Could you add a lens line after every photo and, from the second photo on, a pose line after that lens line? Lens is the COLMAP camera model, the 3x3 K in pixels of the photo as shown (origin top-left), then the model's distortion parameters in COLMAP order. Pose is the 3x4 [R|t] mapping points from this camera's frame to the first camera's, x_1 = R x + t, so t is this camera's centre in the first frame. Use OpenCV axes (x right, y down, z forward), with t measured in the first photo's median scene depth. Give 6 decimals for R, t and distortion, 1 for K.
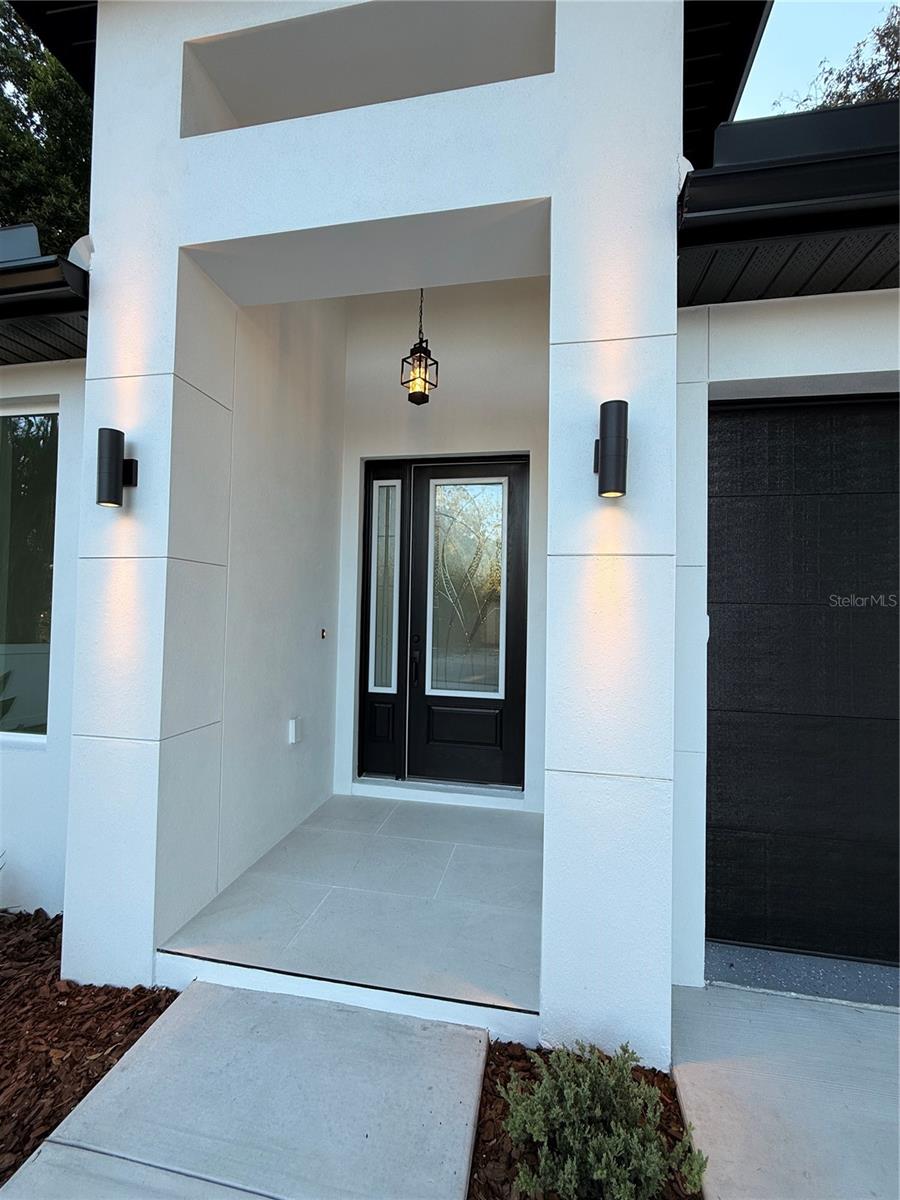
lens RADIAL K [[507.7, 0, 450.0], [0, 507.7, 600.0], [0, 0, 1]] dist [-0.000516, -0.000156]
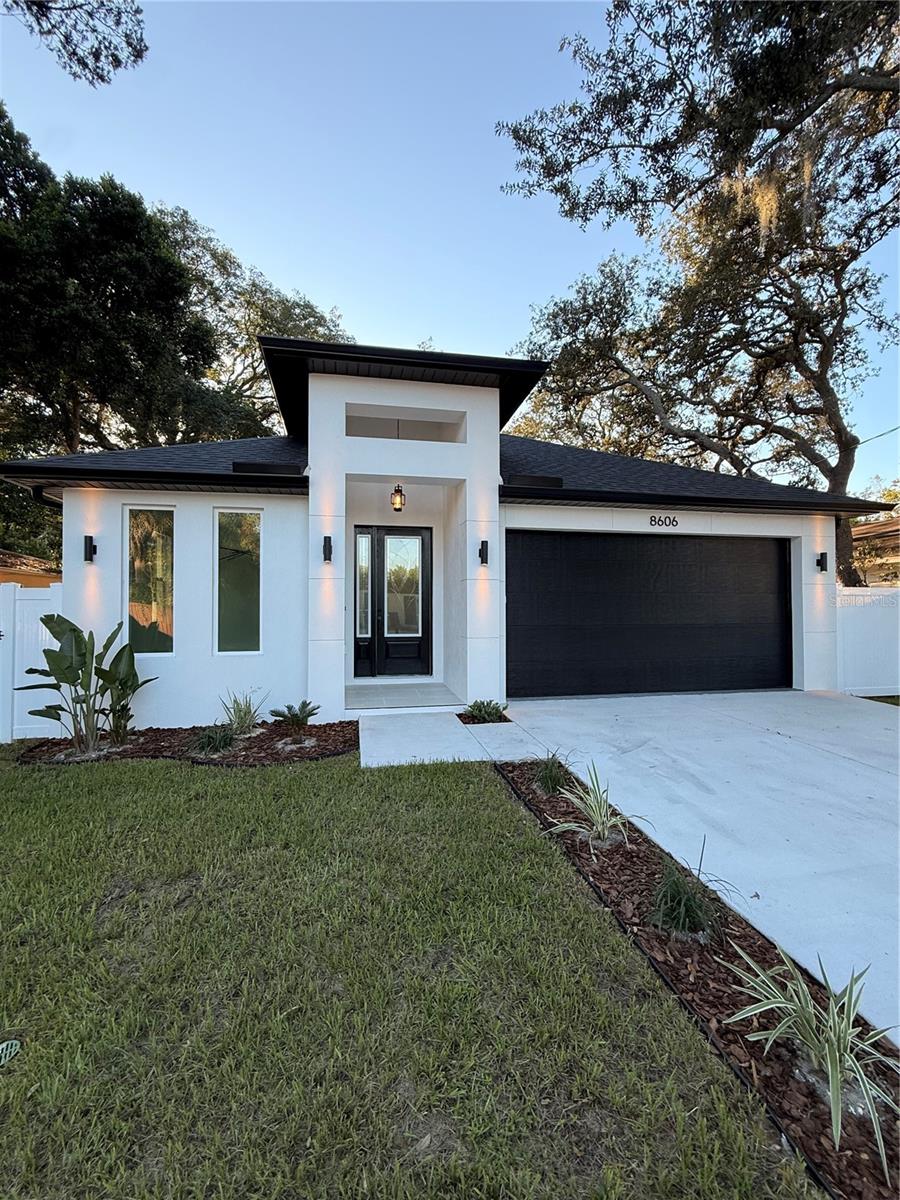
lens RADIAL K [[507.7, 0, 450.0], [0, 507.7, 600.0], [0, 0, 1]] dist [-0.000516, -0.000156]
pose [[0.924795, -0.019430, 0.379969, -0.739283], [0.013688, 0.999748, 0.017807, -0.002837], [-0.380220, -0.011267, 0.924828, -1.315111]]
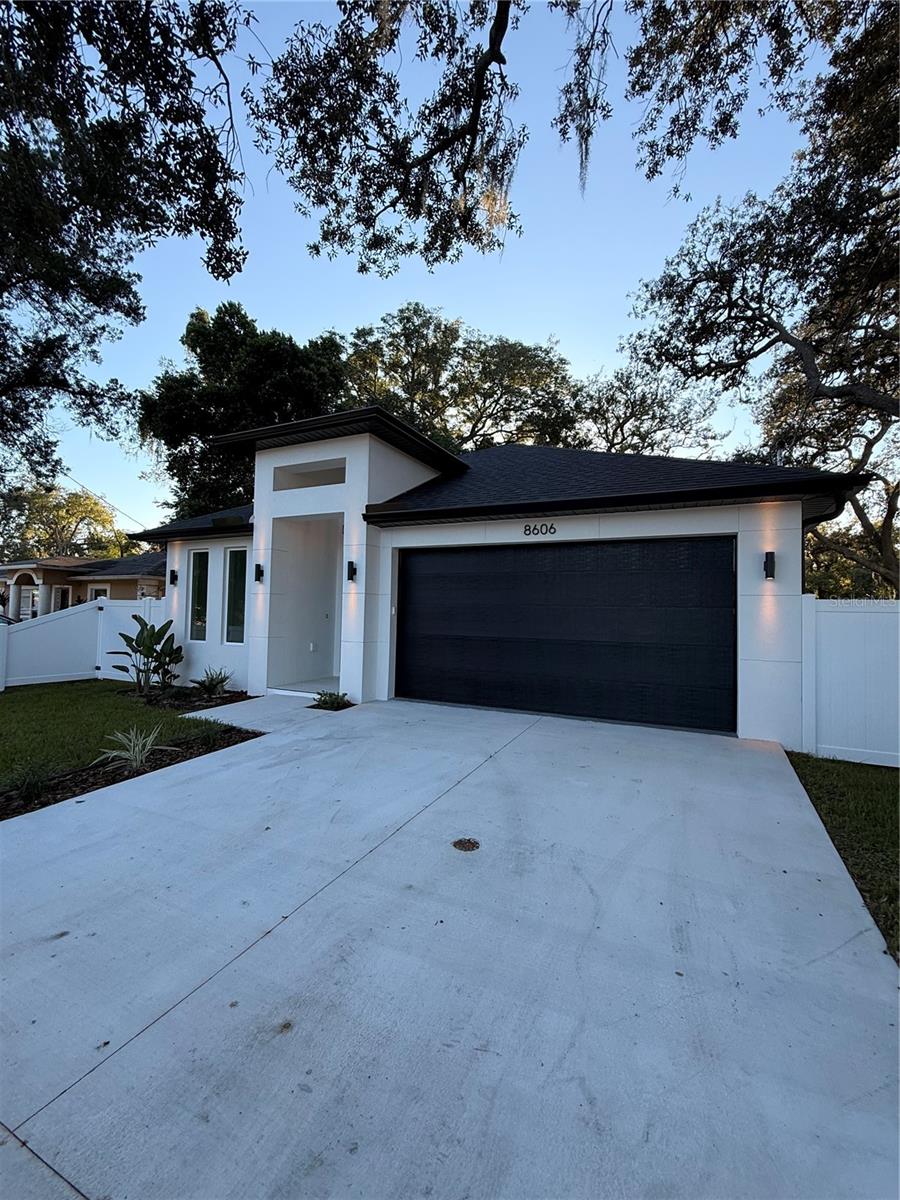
lens RADIAL K [[507.7, 0, 450.0], [0, 507.7, 600.0], [0, 0, 1]] dist [-0.000516, -0.000156]
pose [[0.969361, -0.010193, -0.245429, 1.247354], [0.008101, 0.999922, -0.009533, 0.013273], [0.245507, 0.007253, 0.969368, -1.757608]]
